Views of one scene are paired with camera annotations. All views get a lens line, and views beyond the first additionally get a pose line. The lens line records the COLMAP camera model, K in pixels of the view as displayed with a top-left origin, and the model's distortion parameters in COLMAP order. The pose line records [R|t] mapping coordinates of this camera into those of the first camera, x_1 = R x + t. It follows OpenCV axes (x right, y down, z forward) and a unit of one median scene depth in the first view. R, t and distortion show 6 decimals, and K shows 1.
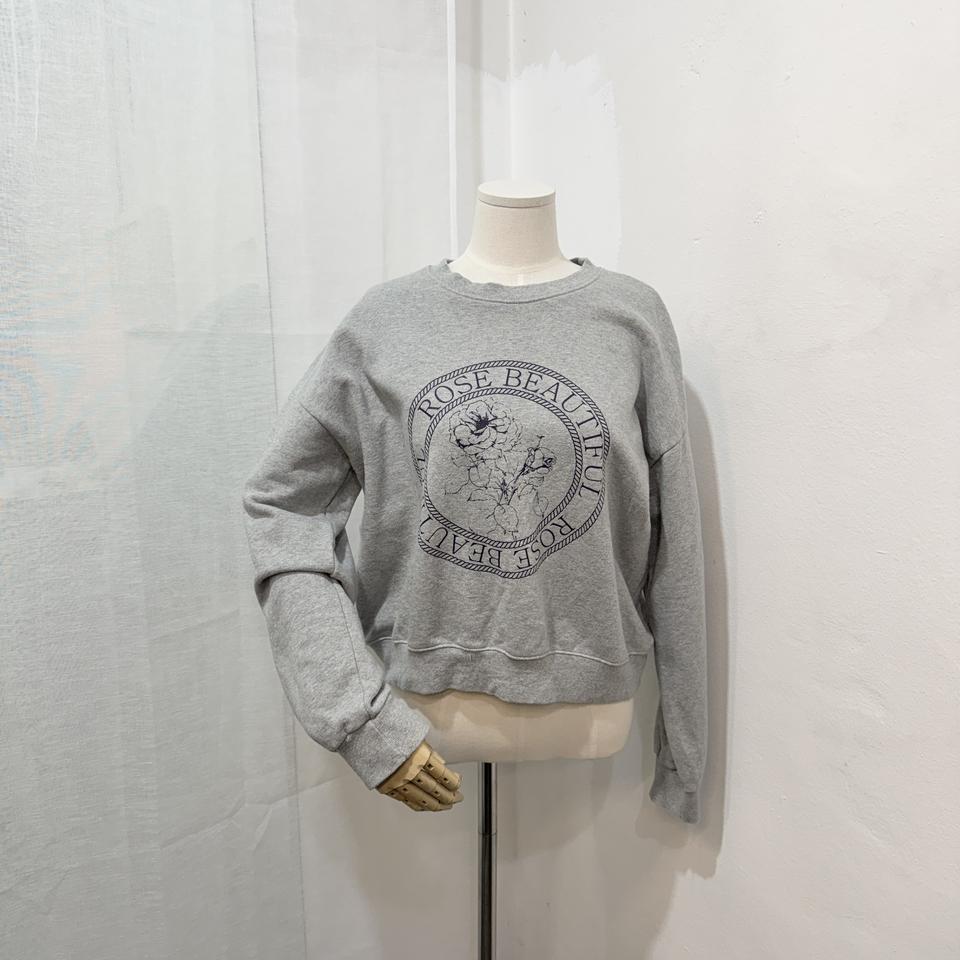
lens RADIAL K [[872.8, 0, 480.0], [0, 872.8, 480.0], [0, 0, 1]] dist [0.008445, -0.057010]
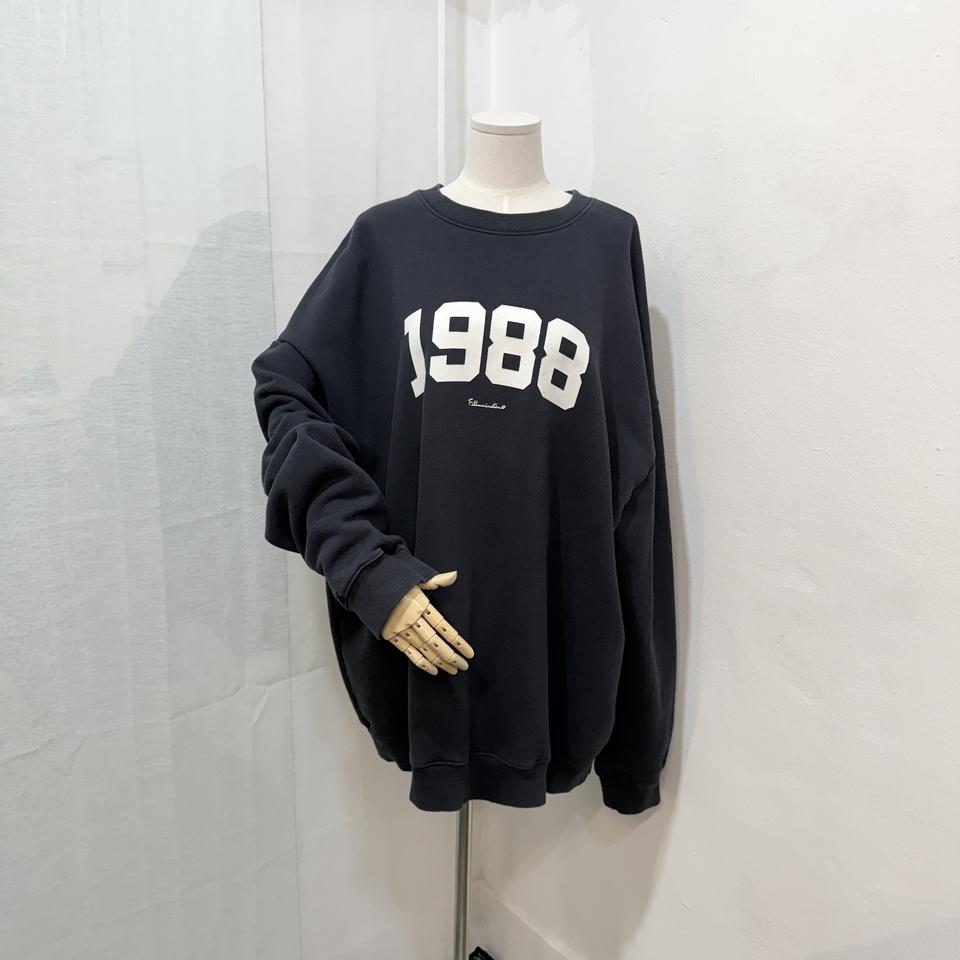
lens RADIAL K [[872.8, 0, 480.0], [0, 872.8, 480.0], [0, 0, 1]] dist [0.008445, -0.057010]
pose [[0.998150, 0.010746, 0.059846, -0.044310], [-0.013285, 0.999021, 0.042197, 0.067022], [-0.059334, -0.042914, 0.997315, -0.106742]]
